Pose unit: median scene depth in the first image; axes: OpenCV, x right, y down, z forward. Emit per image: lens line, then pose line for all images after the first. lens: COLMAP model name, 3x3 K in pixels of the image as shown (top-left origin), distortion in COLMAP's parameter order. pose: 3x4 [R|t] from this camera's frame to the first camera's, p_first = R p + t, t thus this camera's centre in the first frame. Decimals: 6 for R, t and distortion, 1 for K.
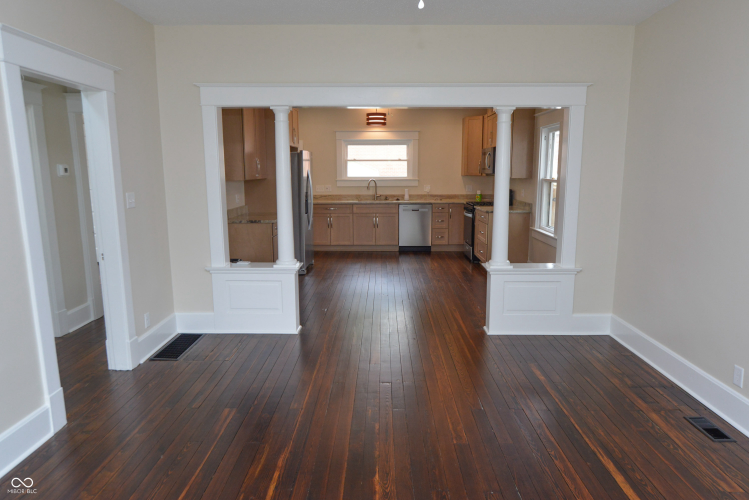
lens RADIAL K [[519.5, 0, 374.5], [0, 519.5, 250.0], [0, 0, 1]] dist [-0.001125, -0.000343]
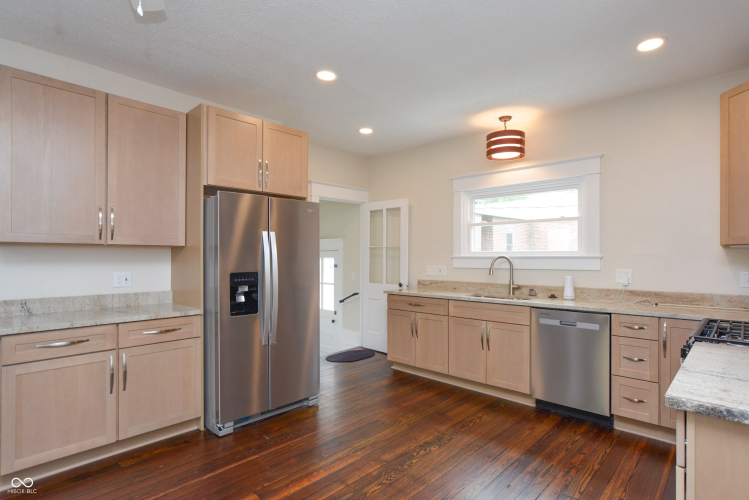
lens RADIAL K [[403.0, 0, 374.5], [0, 403.0, 250.0], [0, 0, 1]] dist [0.000112, 0.000293]
pose [[0.746106, -0.003948, -0.665815, 0.173959], [-0.117599, 0.983480, -0.137611, -0.068317], [0.655359, 0.180972, 0.733317, 0.602459]]
